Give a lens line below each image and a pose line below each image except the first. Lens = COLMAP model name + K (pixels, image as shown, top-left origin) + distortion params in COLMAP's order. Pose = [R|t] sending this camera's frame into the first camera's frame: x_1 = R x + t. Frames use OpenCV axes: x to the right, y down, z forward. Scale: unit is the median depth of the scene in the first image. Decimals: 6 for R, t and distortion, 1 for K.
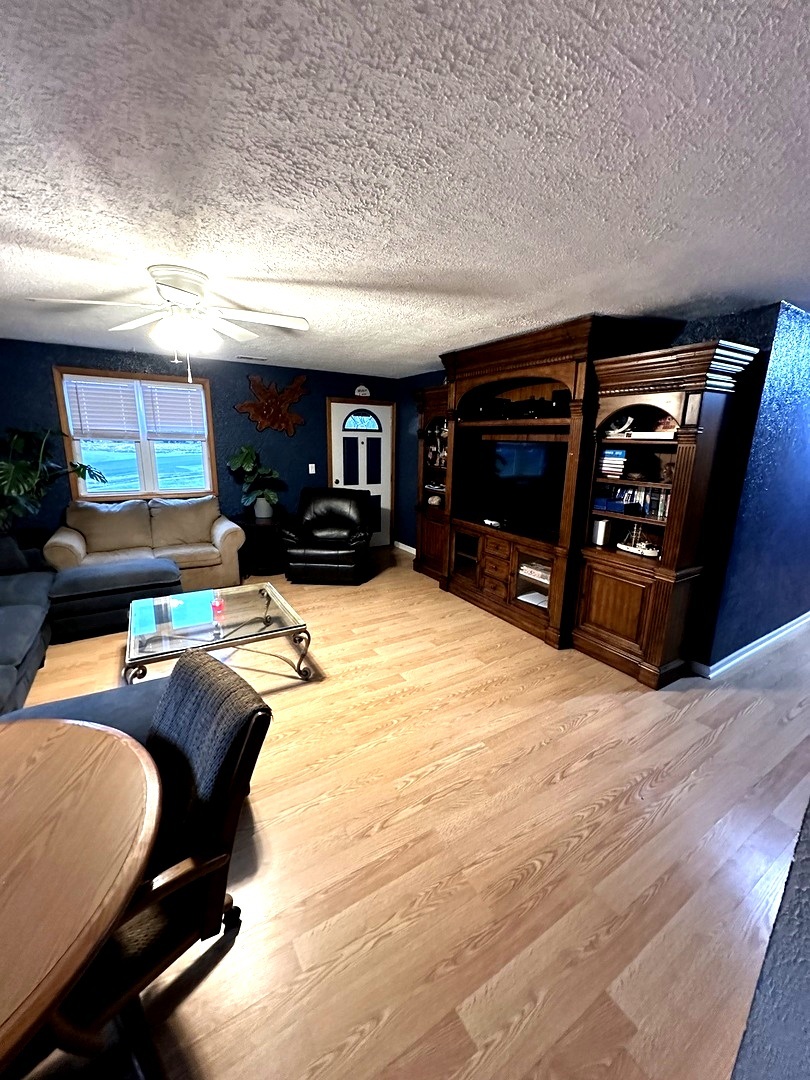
lens RADIAL K [[428.7, 0, 405.0], [0, 428.7, 540.0], [0, 0, 1]] dist [-0.000606, 0.000062]
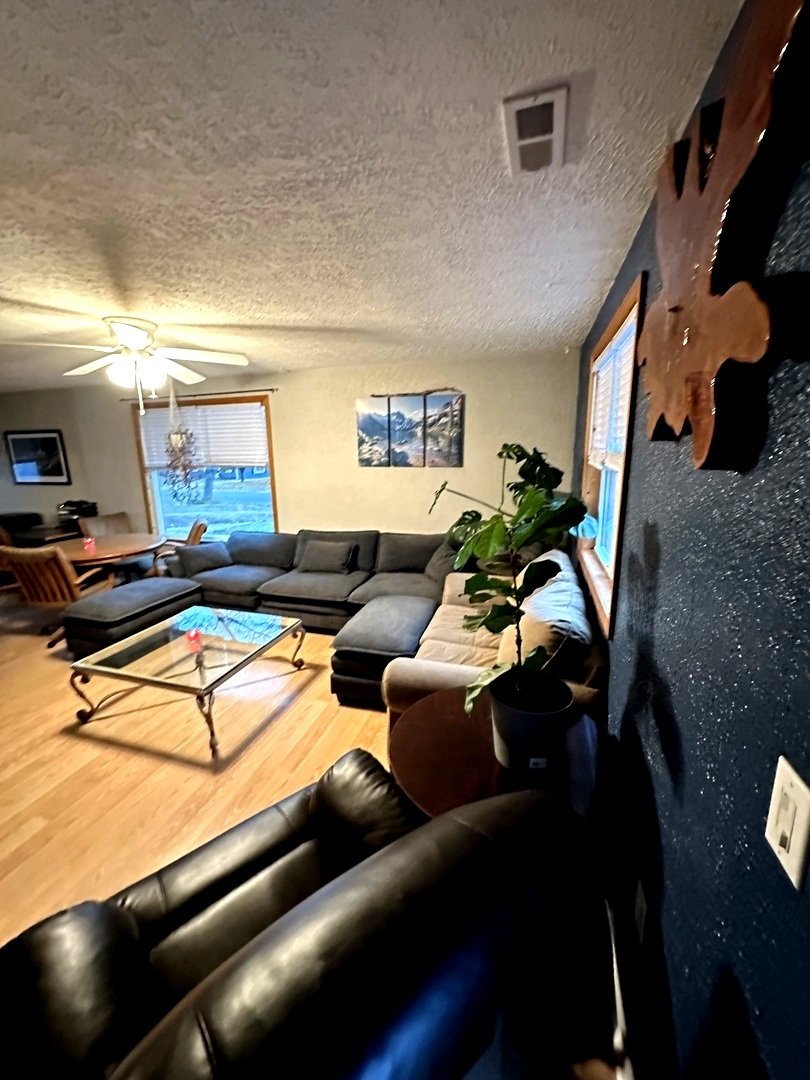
lens RADIAL K [[428.7, 0, 405.0], [0, 428.7, 540.0], [0, 0, 1]] dist [-0.000606, 0.000062]
pose [[-0.749668, 0.130630, -0.648794, -0.298091], [-0.150865, 0.920785, 0.359714, -0.703757], [0.644390, 0.367546, -0.670575, 2.852052]]
